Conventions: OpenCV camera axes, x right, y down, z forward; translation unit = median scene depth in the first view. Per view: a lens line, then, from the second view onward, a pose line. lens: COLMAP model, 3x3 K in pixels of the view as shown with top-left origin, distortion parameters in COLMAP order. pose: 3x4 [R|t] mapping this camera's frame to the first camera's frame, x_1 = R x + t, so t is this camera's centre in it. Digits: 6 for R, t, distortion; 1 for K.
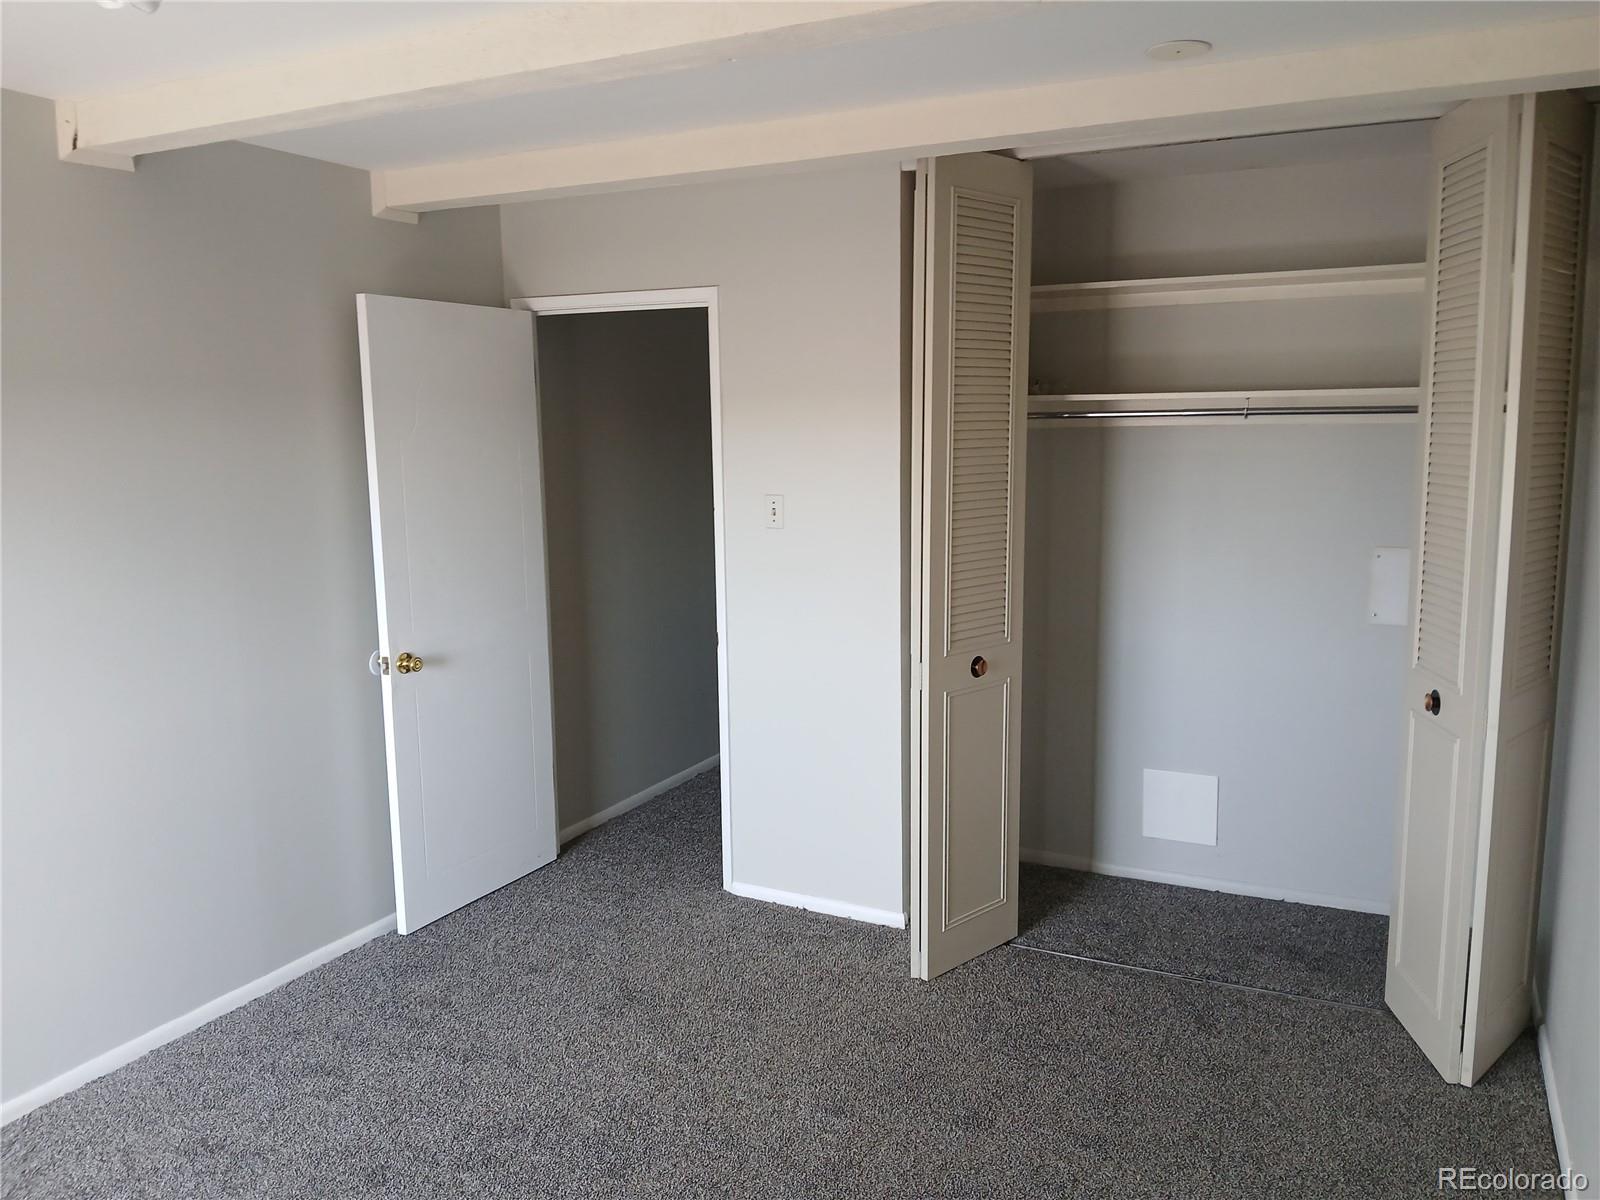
lens RADIAL K [[1240.8, 0, 800.0], [0, 1240.8, 600.0], [0, 0, 1]] dist [0.054146, -0.124082]
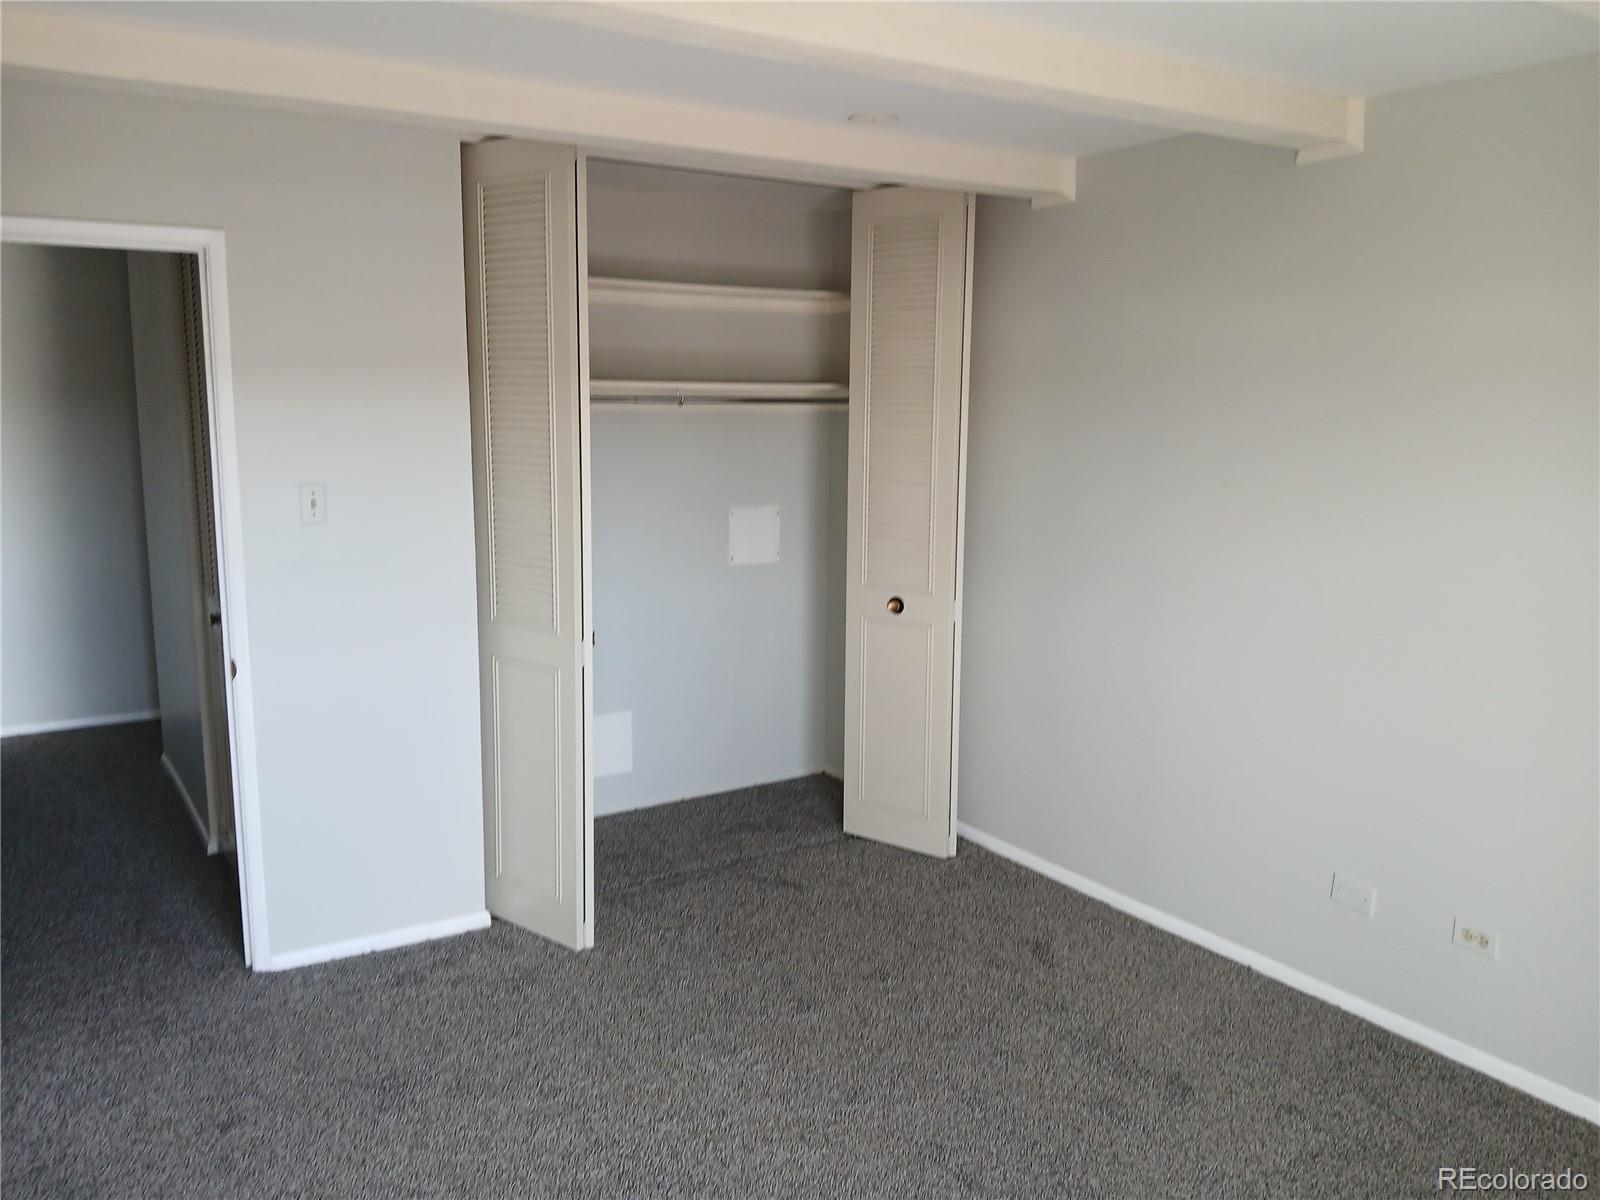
lens RADIAL K [[1240.8, 0, 800.0], [0, 1240.8, 600.0], [0, 0, 1]] dist [0.054146, -0.124082]
pose [[0.501588, -0.118381, 0.856969, -0.653033], [0.112287, 0.991122, 0.071191, -0.032058], [-0.857789, 0.060518, 0.510427, 0.307940]]
